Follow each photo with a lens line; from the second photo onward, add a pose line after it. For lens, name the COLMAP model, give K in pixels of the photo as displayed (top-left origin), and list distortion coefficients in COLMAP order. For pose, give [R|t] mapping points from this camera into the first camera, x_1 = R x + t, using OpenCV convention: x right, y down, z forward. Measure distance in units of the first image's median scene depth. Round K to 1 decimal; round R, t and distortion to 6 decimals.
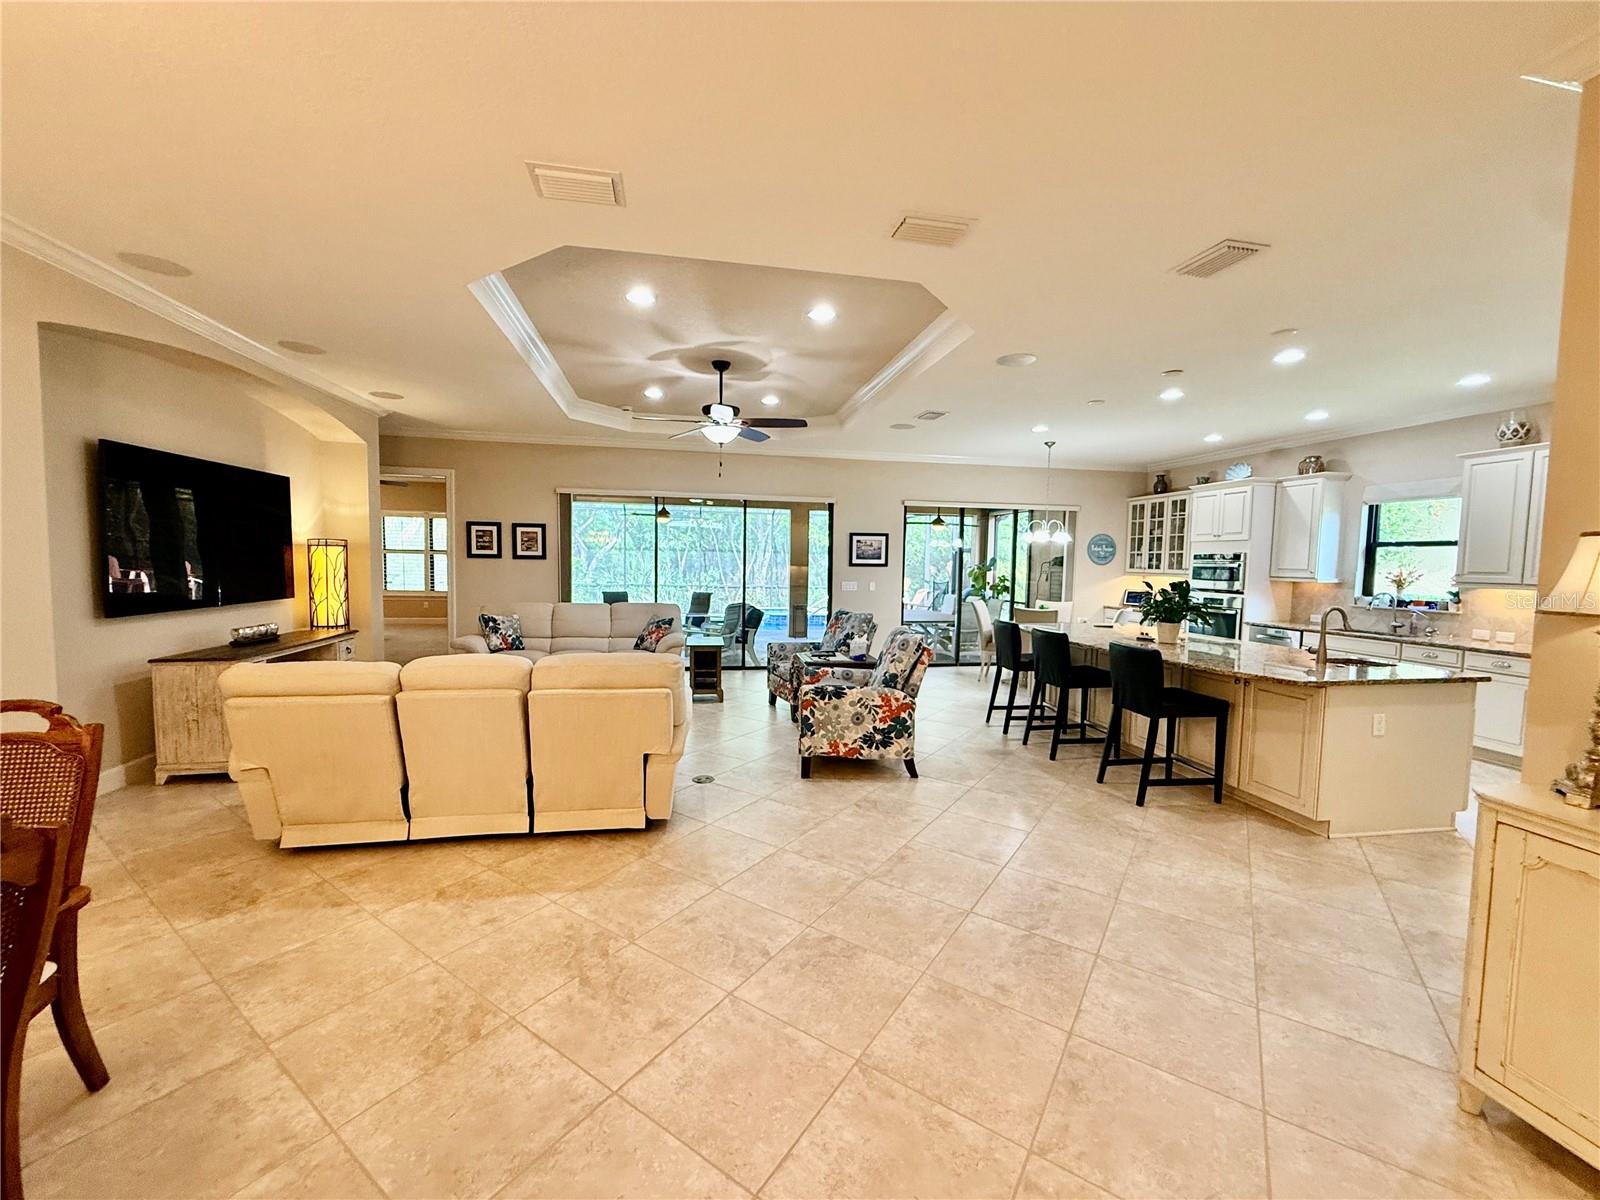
lens RADIAL K [[635.4, 0, 795.1], [0, 635.4, 600.2], [0, 0, 1]] dist [0.001958, 0.000261]
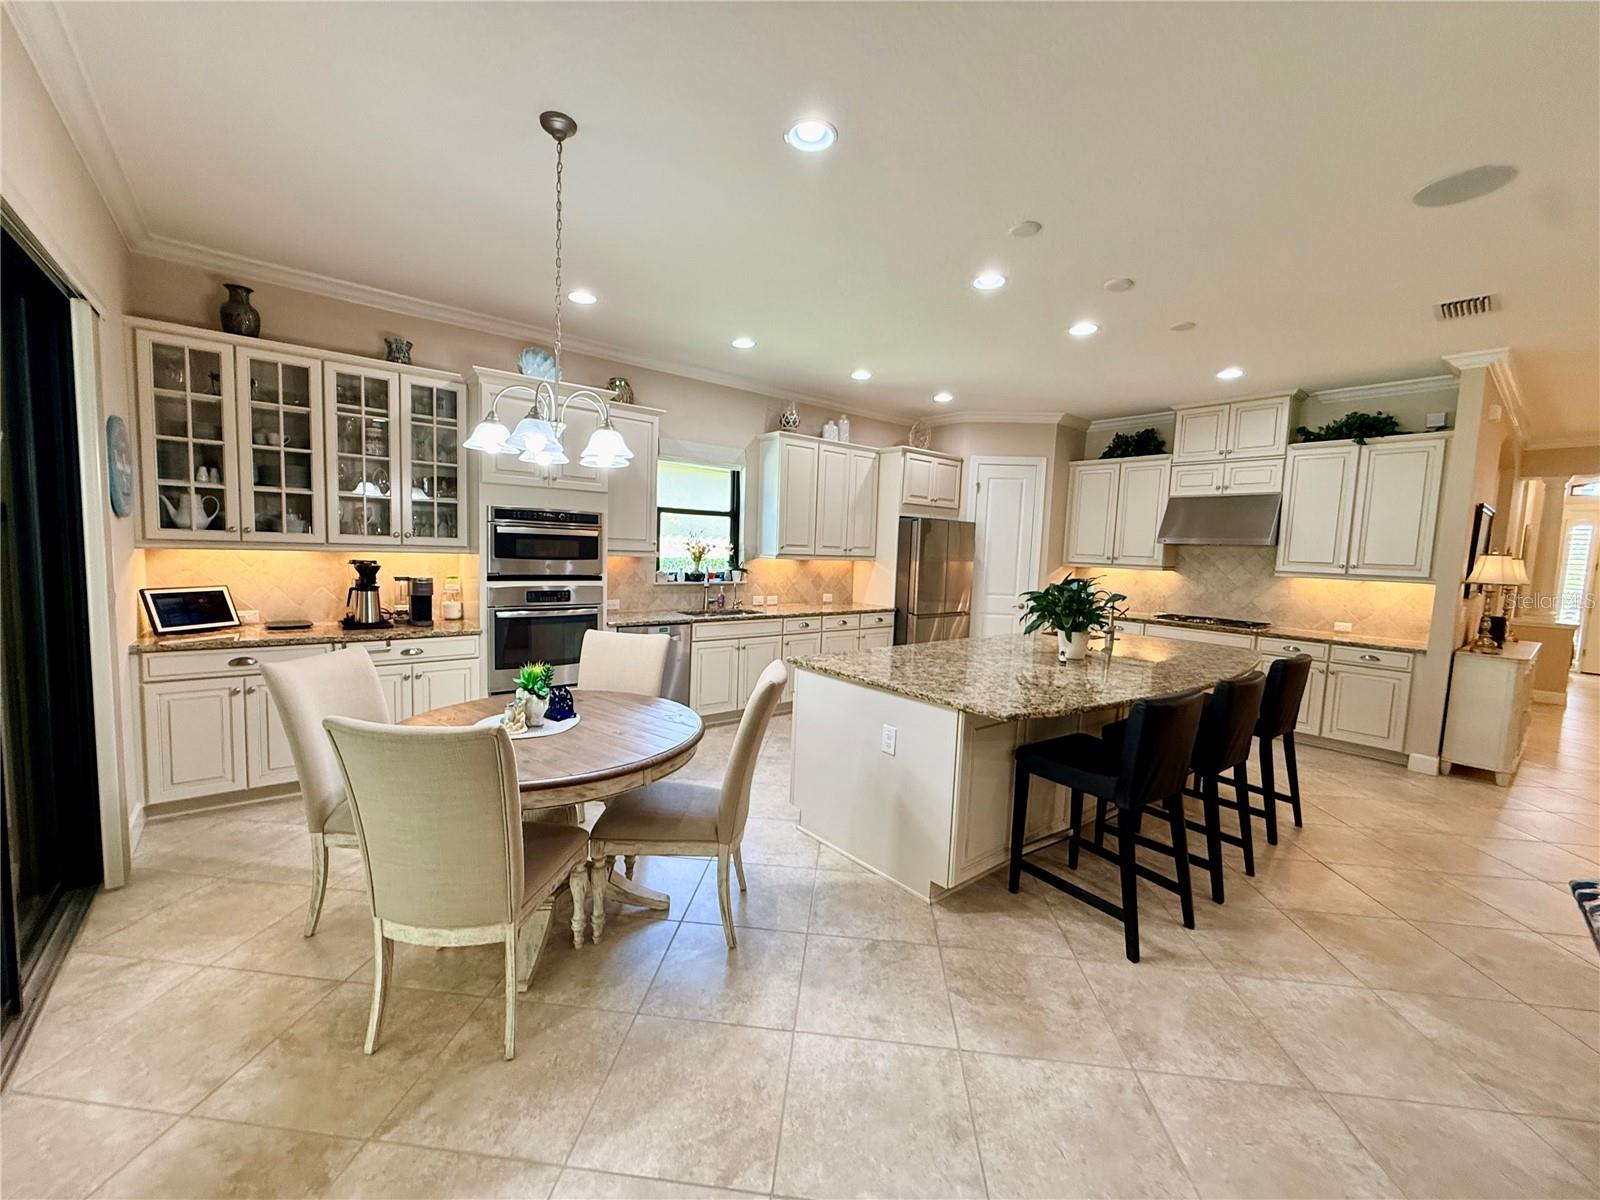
lens RADIAL K [[634.7, 0, 791.8], [0, 634.7, 598.6], [0, 0, 1]] dist [0.001603, 0.000166]
pose [[-0.471235, -0.107660, 0.875412, 0.081503], [0.011873, 0.991658, 0.128347, -0.079256], [-0.881928, 0.070876, -0.466026, 1.295724]]
